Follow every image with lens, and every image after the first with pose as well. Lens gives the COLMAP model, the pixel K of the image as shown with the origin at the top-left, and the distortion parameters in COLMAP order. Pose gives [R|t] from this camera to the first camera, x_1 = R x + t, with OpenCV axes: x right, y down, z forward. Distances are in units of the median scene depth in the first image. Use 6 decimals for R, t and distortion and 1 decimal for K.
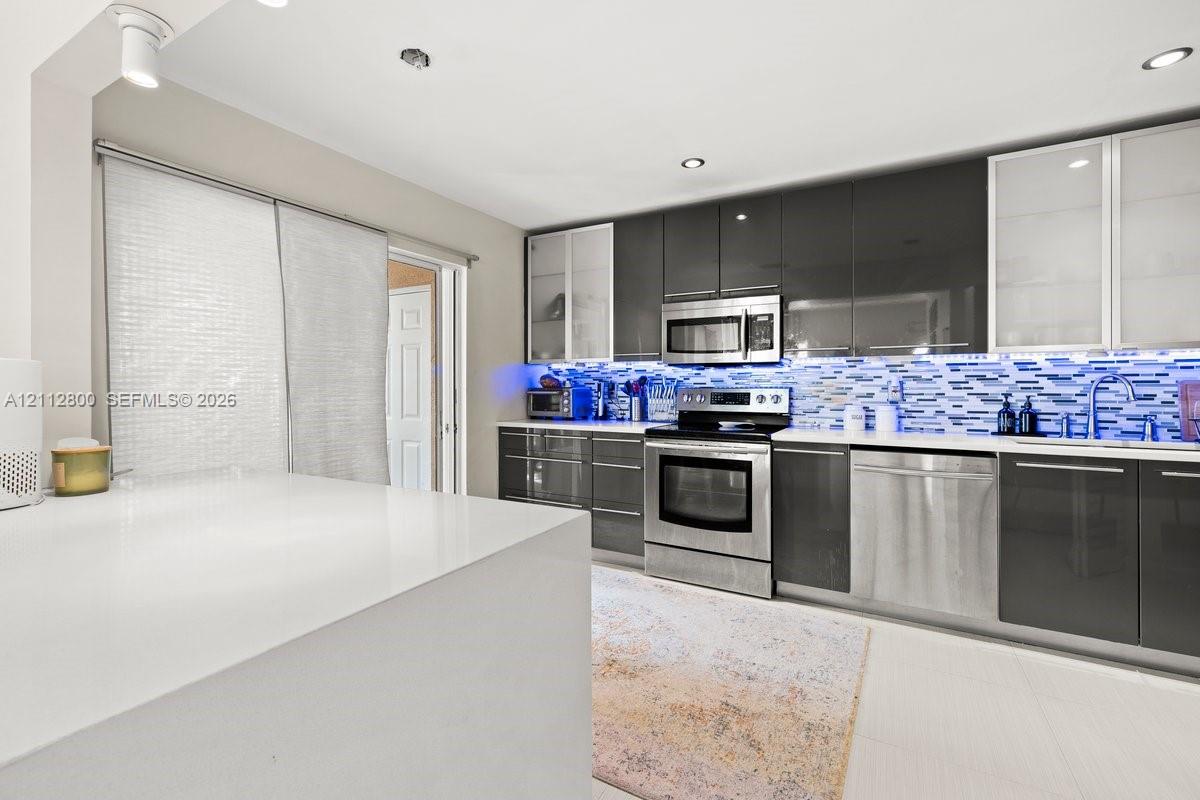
lens RADIAL K [[518.9, 0, 600.1], [0, 518.9, 380.5], [0, 0, 1]] dist [0.000269, 0.000130]
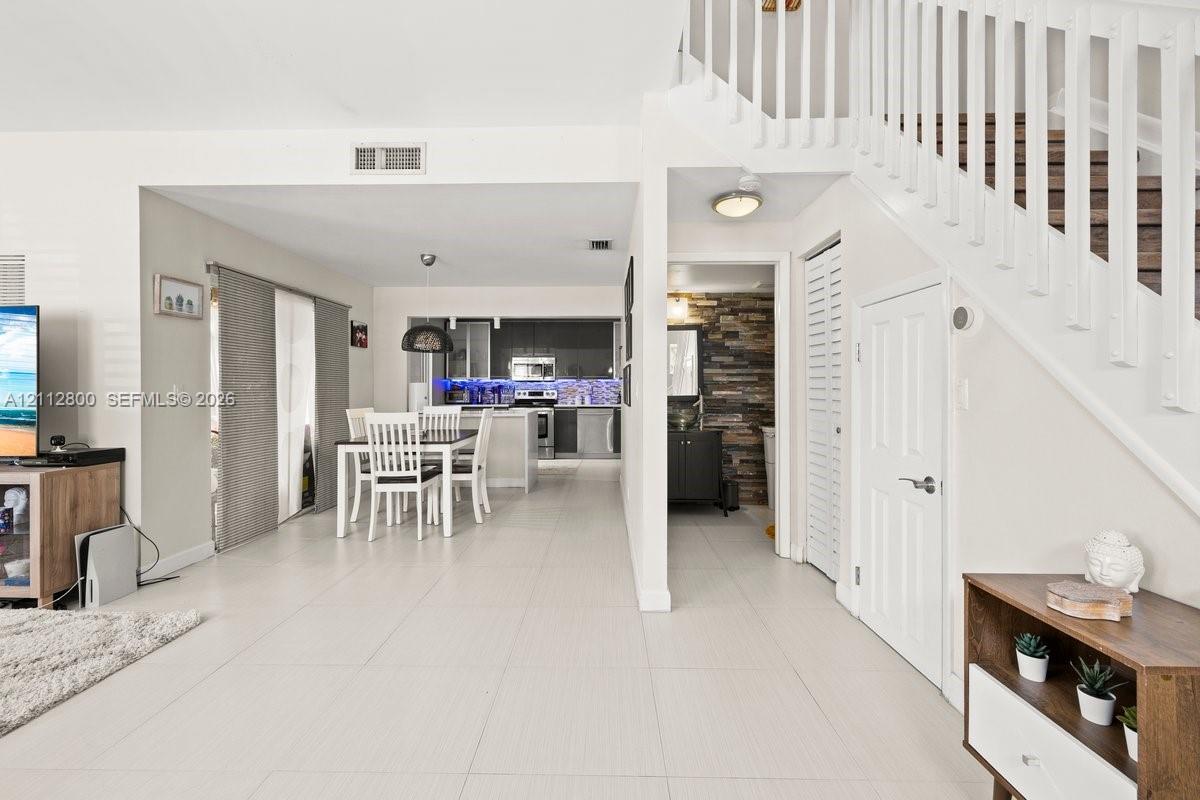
lens RADIAL K [[513.0, 0, 594.8], [0, 513.0, 384.8], [0, 0, 1]] dist [-0.000549, -0.000154]
pose [[0.880732, 0.004124, 0.473596, -0.881047], [-0.003491, 0.999991, -0.002215, -0.008058], [-0.473602, 0.000298, 0.880739, -1.756952]]
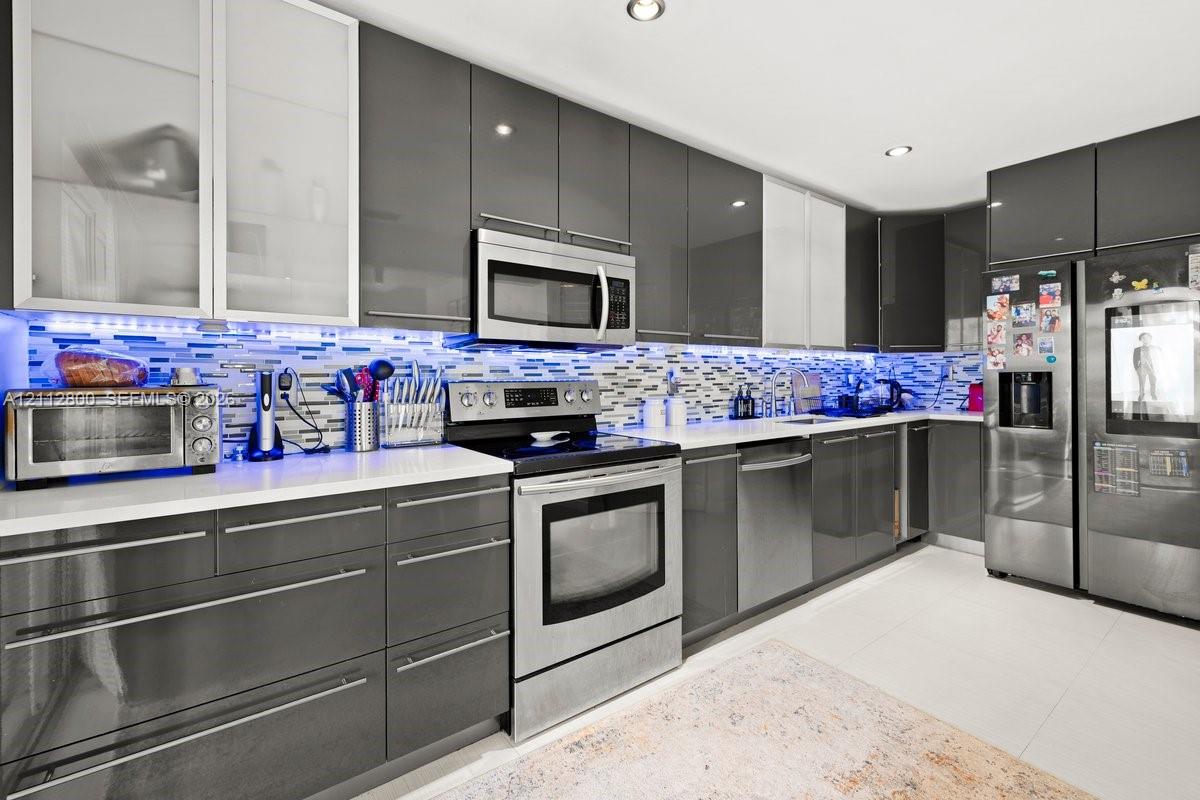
lens RADIAL K [[508.7, 0, 598.8], [0, 508.7, 379.5], [0, 0, 1]] dist [-0.001432, -0.000064]
pose [[0.414450, -0.007138, 0.910044, -0.374993], [-0.002368, 0.999957, 0.008921, 0.007409], [-0.910069, -0.005852, 0.414415, 0.797105]]
